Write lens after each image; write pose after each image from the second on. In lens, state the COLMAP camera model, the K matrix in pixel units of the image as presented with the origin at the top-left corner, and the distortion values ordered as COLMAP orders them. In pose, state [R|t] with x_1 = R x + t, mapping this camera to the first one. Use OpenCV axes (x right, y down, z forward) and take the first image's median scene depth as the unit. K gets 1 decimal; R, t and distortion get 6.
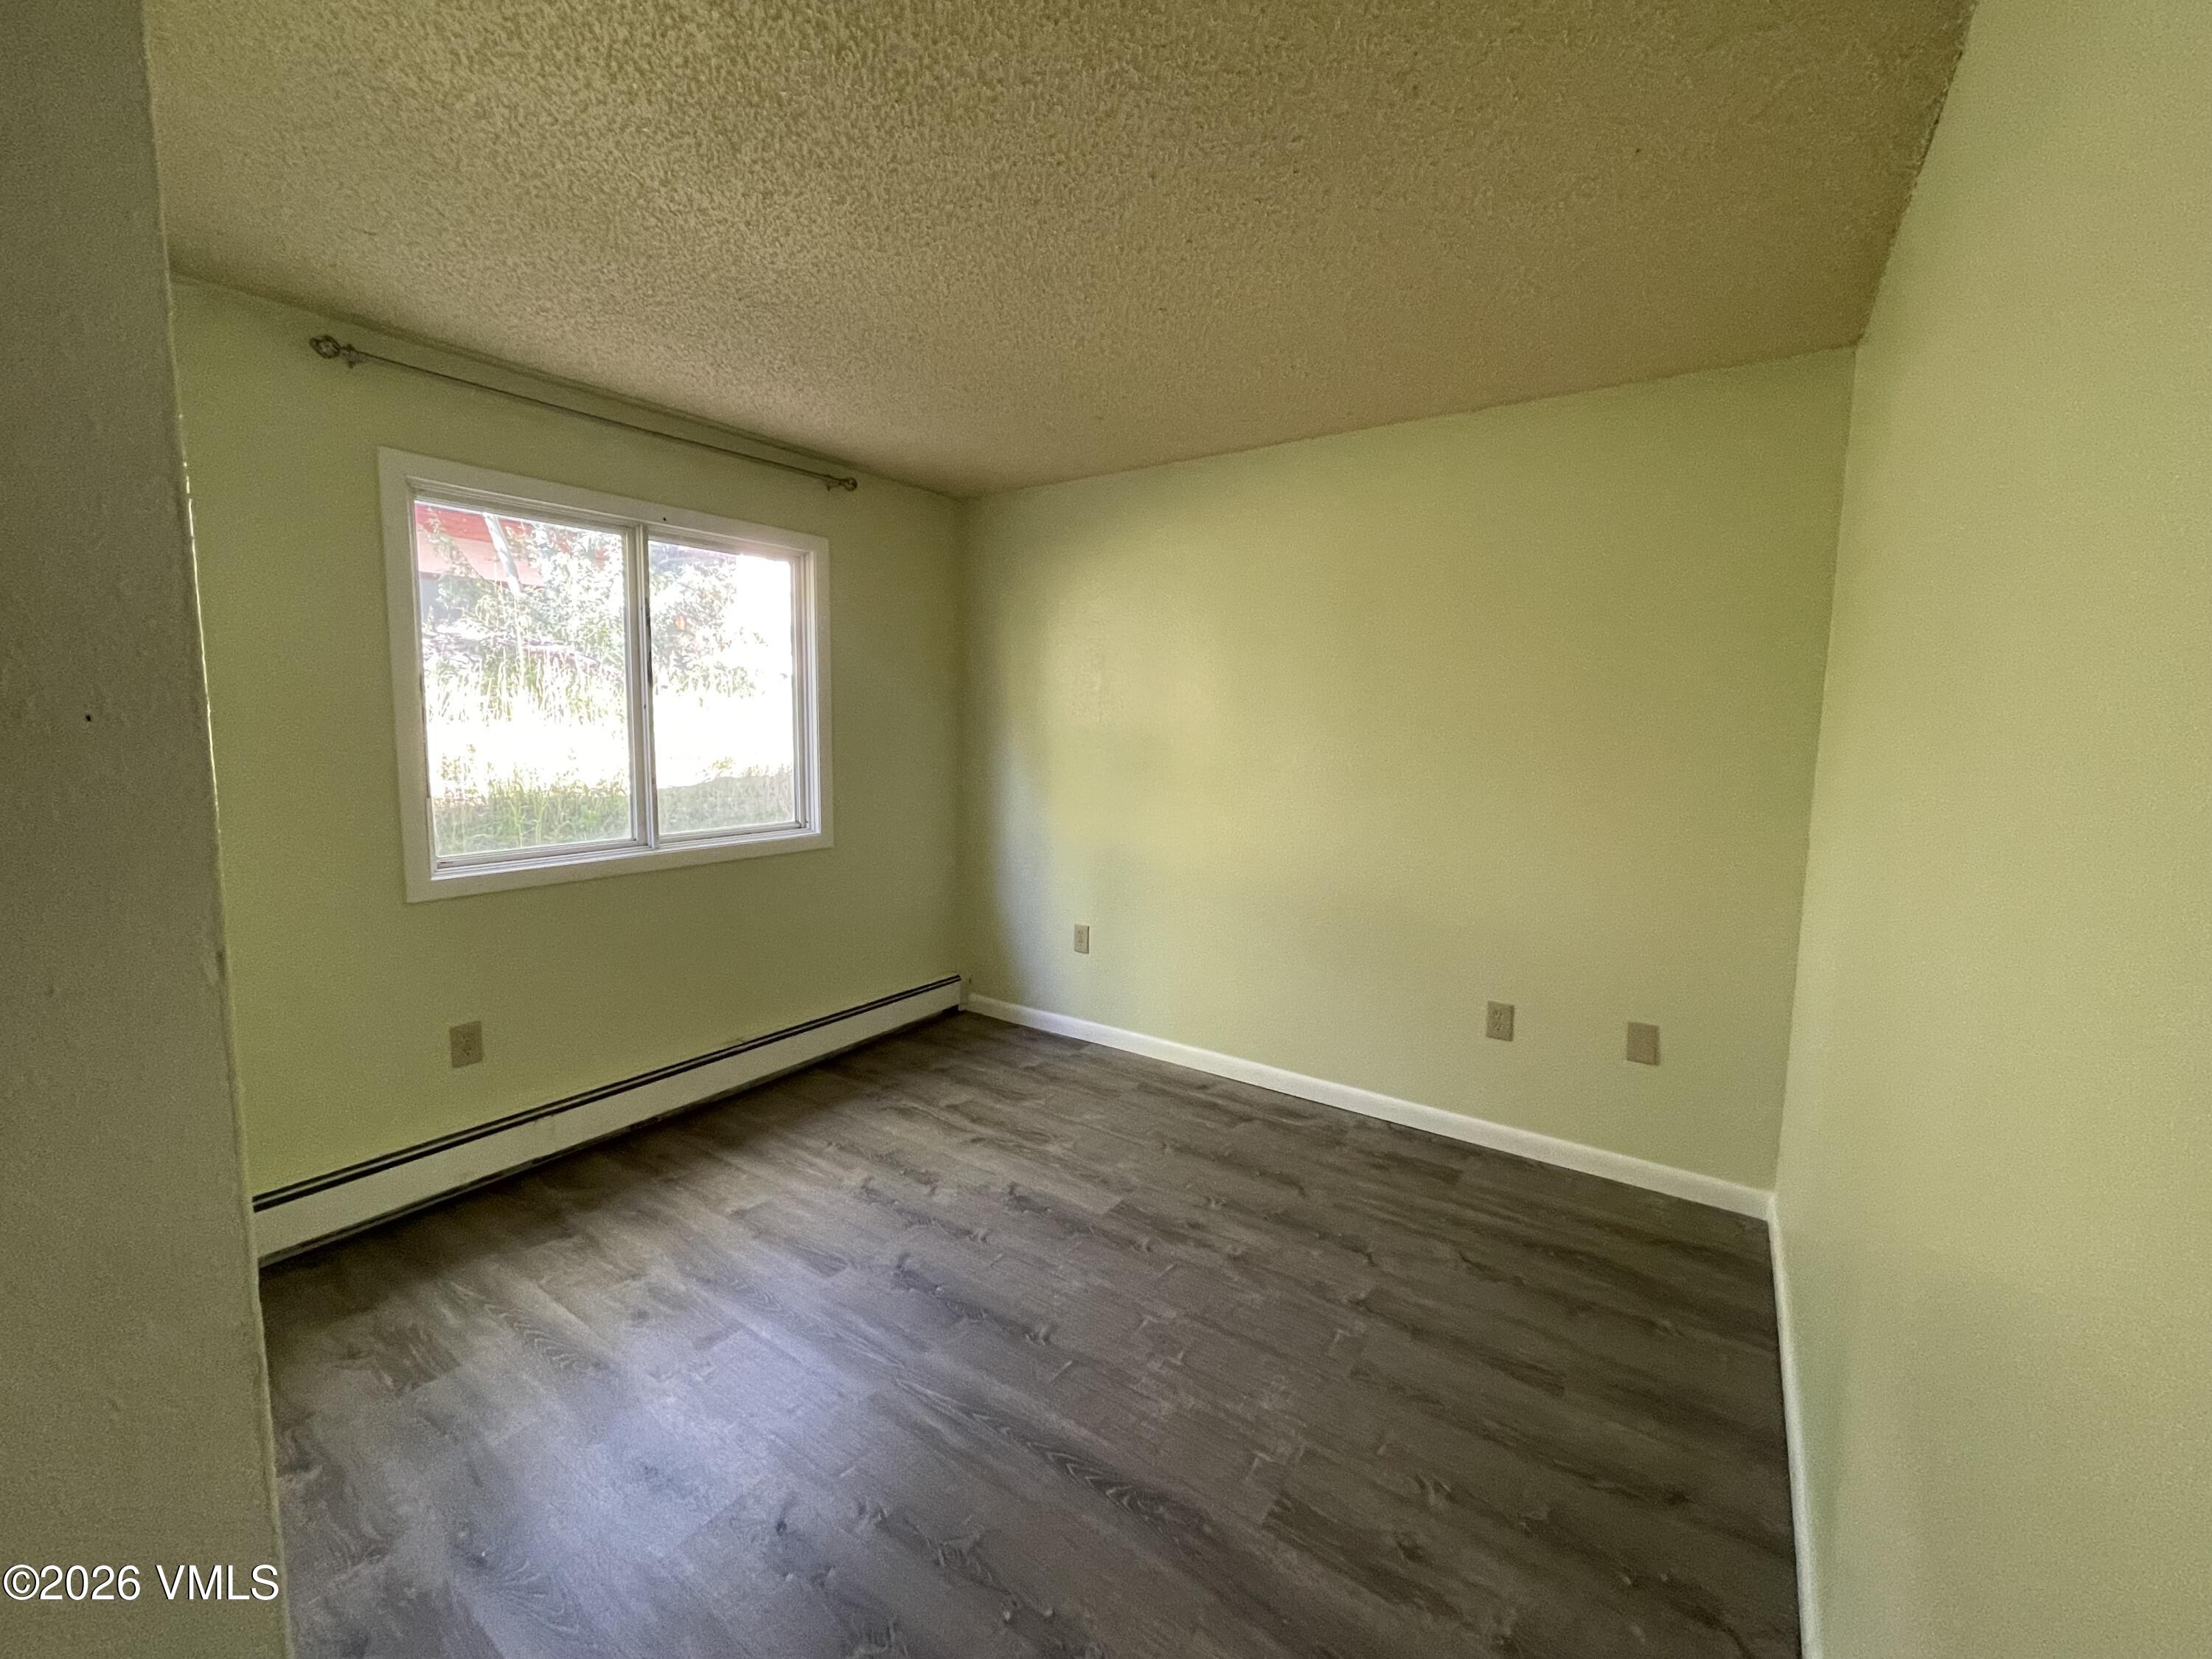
lens RADIAL K [[893.1, 0, 1101.5], [0, 893.1, 816.1], [0, 0, 1]] dist [-0.016716, -0.000004]
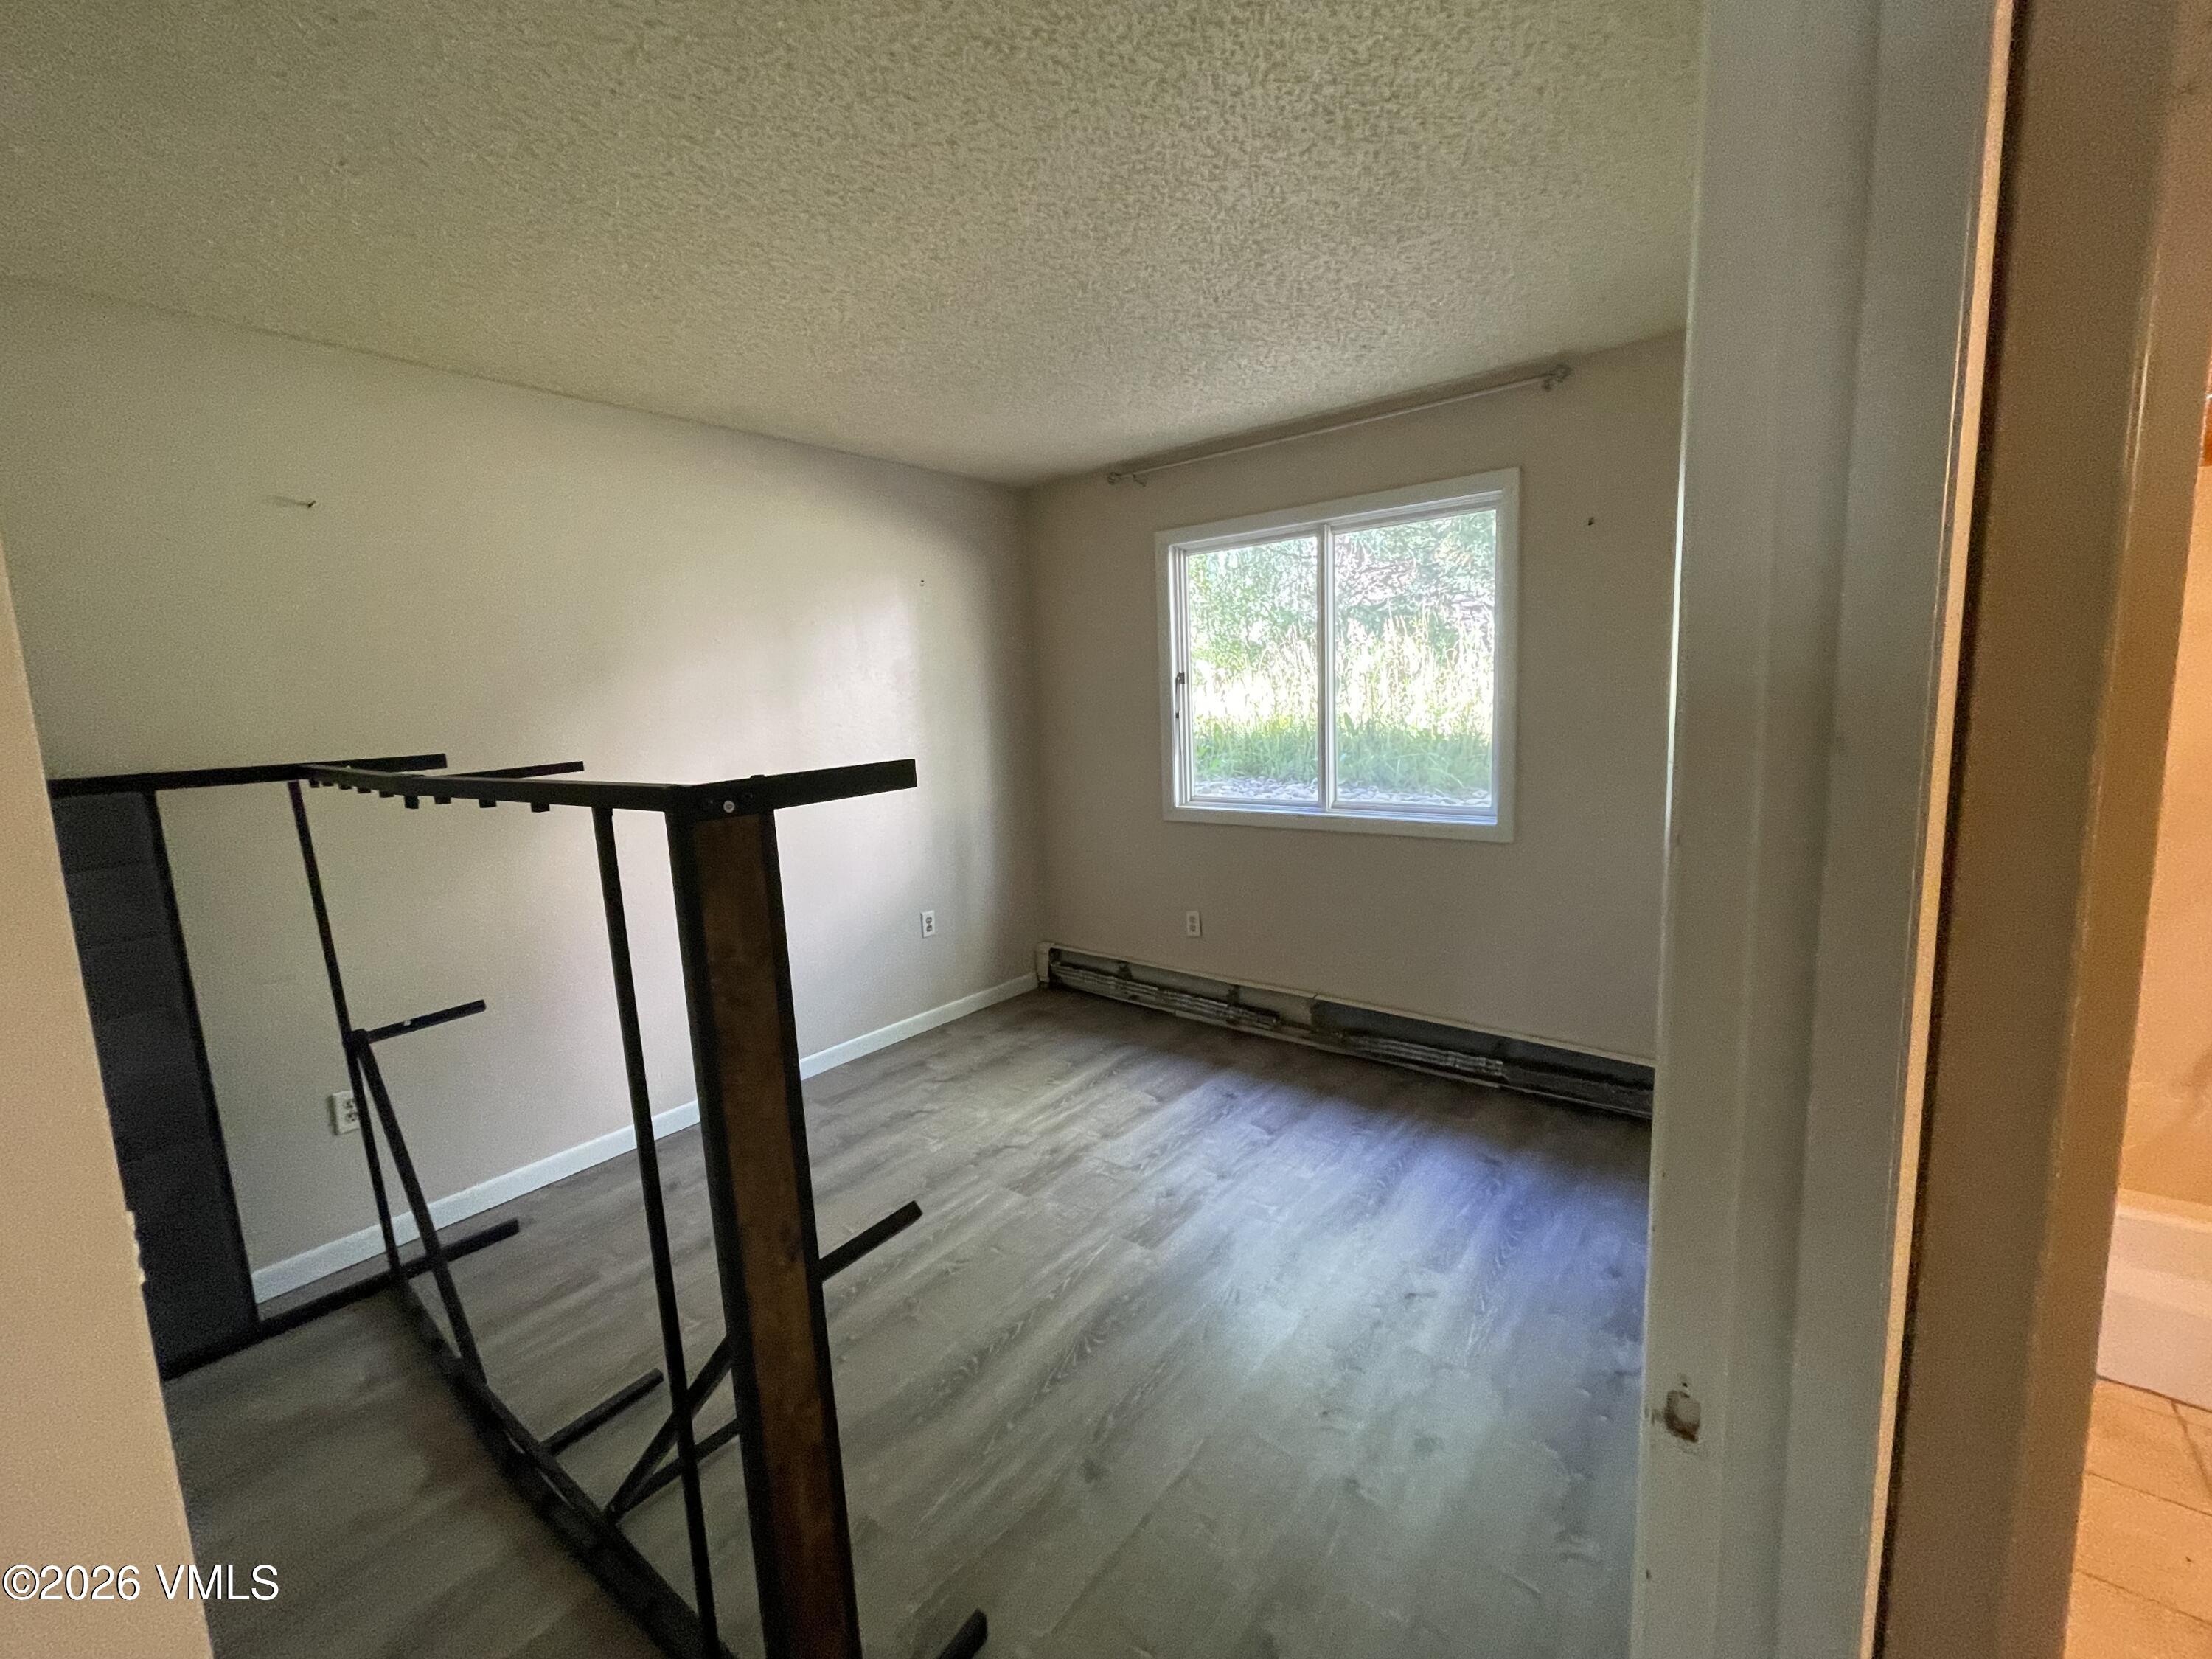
lens RADIAL K [[893.1, 0, 1101.5], [0, 893.1, 816.1], [0, 0, 1]] dist [-0.016716, -0.000004]
pose [[-0.074702, 0.110452, -0.991070, 0.631589], [-0.082580, 0.989748, 0.116529, -0.064701], [0.993781, 0.090548, -0.064815, 0.840104]]
